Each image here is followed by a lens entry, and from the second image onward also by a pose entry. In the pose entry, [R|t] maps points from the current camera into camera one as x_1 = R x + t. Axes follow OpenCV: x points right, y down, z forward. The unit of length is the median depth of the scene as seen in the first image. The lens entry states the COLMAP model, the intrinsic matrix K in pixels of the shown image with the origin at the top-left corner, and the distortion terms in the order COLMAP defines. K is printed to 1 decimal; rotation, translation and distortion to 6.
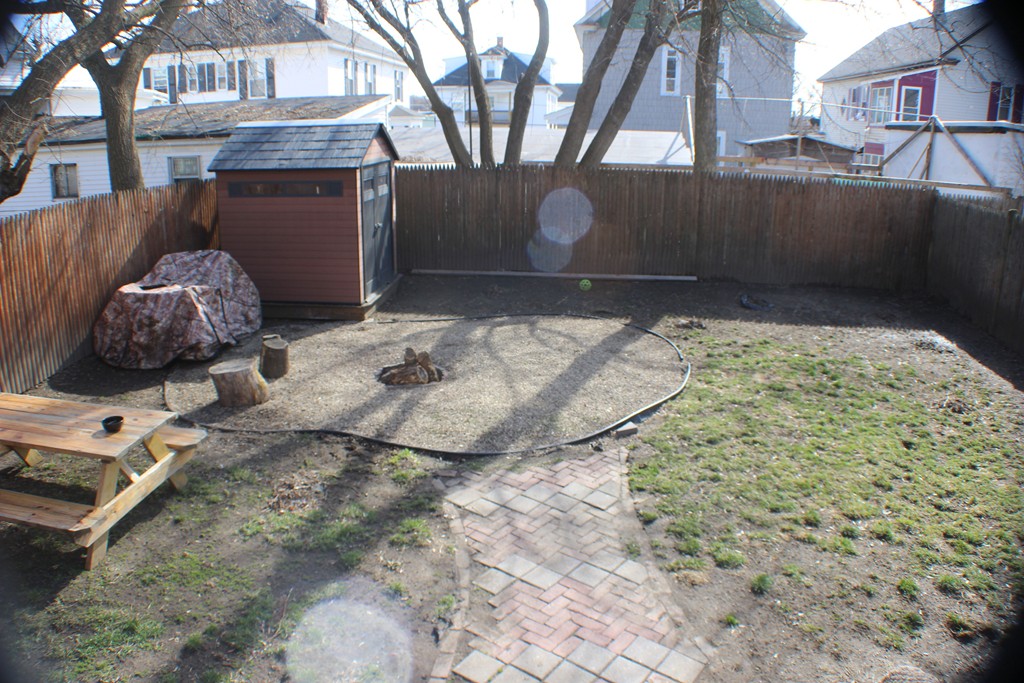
lens RADIAL K [[833.4, 0, 512.0], [0, 833.4, 341.5], [0, 0, 1]] dist [-0.272474, 0.115957]
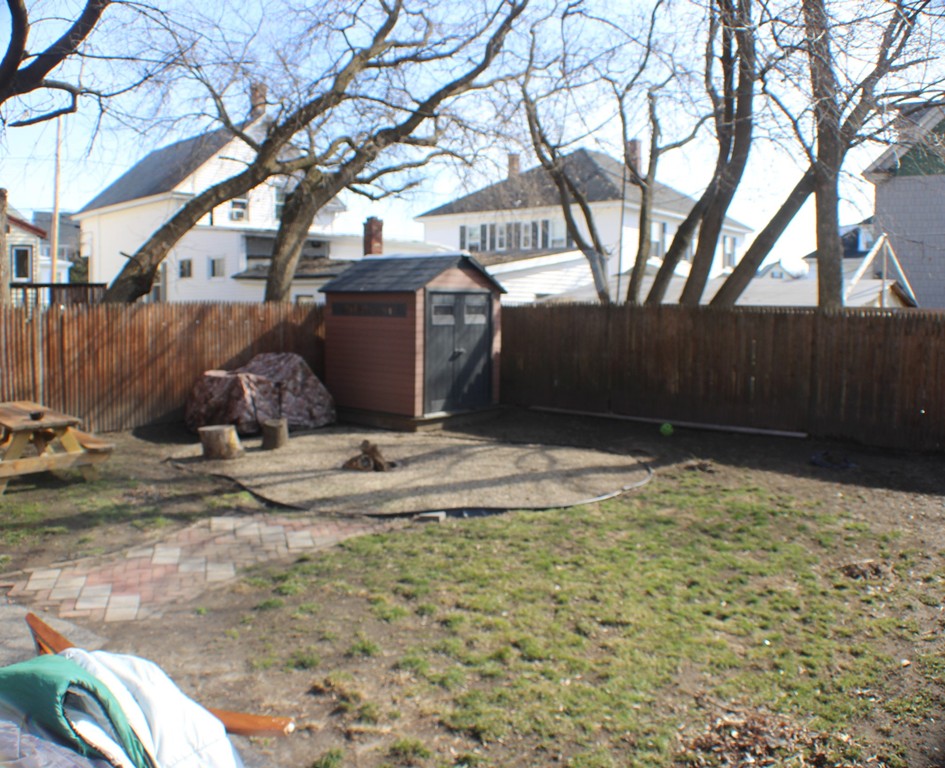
lens RADIAL K [[944.4, 0, 472.5], [0, 944.4, 384.0], [0, 0, 1]] dist [-0.254076, 0.003185]
pose [[0.777021, 0.046326, -0.627768, 0.640191], [-0.172597, 0.974747, -0.141701, 0.073619], [0.605350, 0.218455, 0.765394, 0.086611]]
